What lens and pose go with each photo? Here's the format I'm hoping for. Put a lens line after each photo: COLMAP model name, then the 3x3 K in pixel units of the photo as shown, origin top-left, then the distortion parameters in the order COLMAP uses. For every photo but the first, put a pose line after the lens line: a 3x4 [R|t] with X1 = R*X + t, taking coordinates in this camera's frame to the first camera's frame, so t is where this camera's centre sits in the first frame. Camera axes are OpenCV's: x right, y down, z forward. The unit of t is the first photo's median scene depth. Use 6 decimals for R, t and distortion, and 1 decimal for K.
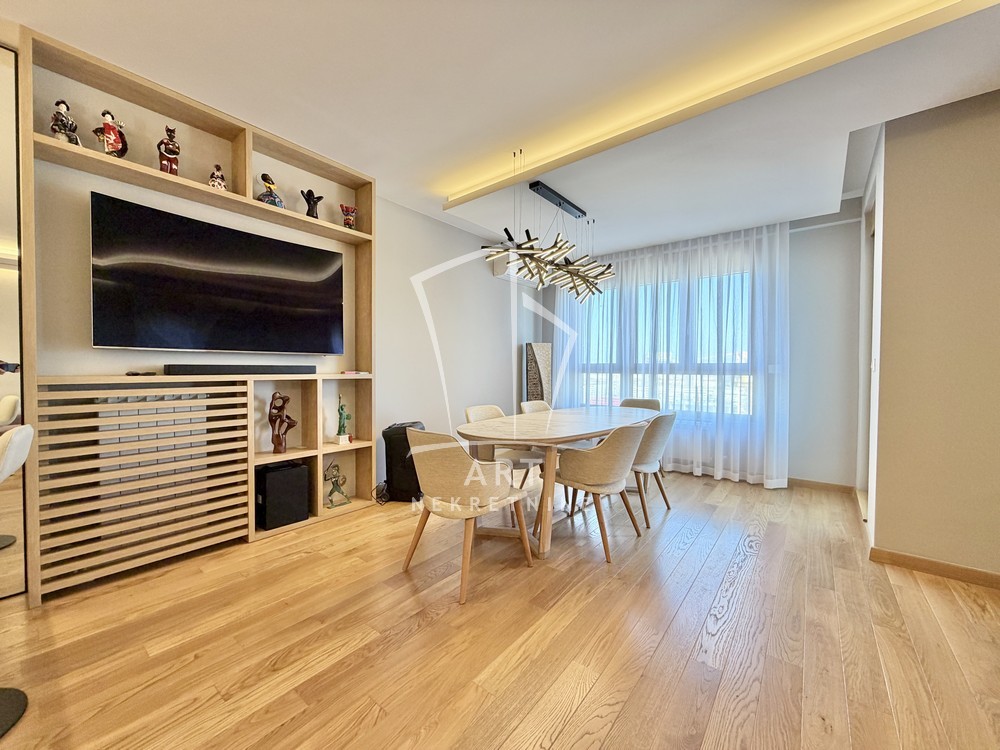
lens RADIAL K [[398.3, 0, 494.6], [0, 398.3, 375.3], [0, 0, 1]] dist [-0.001132, -0.000187]
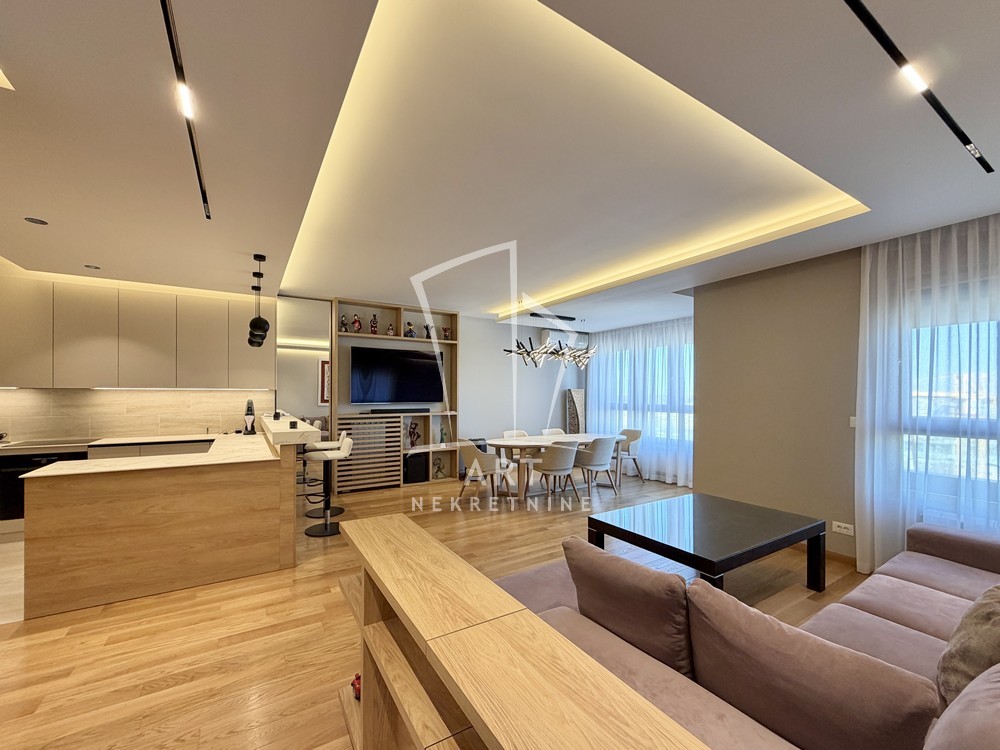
lens RADIAL K [[398.3, 0, 485.3], [0, 398.3, 386.6], [0, 0, 1]] dist [-0.001132, -0.000187]
pose [[0.936298, -0.011433, -0.351021, 0.553197], [-0.001927, 0.999288, -0.037686, -0.060711], [0.351201, 0.035962, 0.935609, -0.844333]]
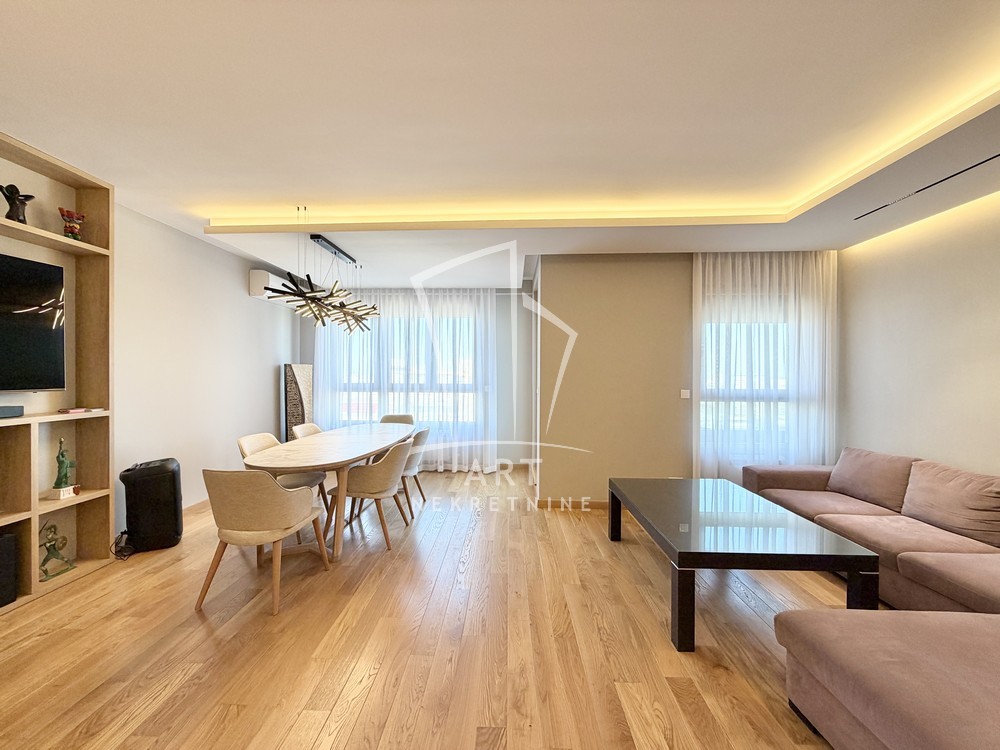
lens RADIAL K [[398.3, 0, 492.7], [0, 398.3, 375.0], [0, 0, 1]] dist [-0.001132, -0.000187]
pose [[0.806486, -0.005724, 0.591226, -0.162329], [0.012445, 0.999896, -0.007295, -0.069640], [-0.591122, 0.013241, 0.806473, -0.202741]]
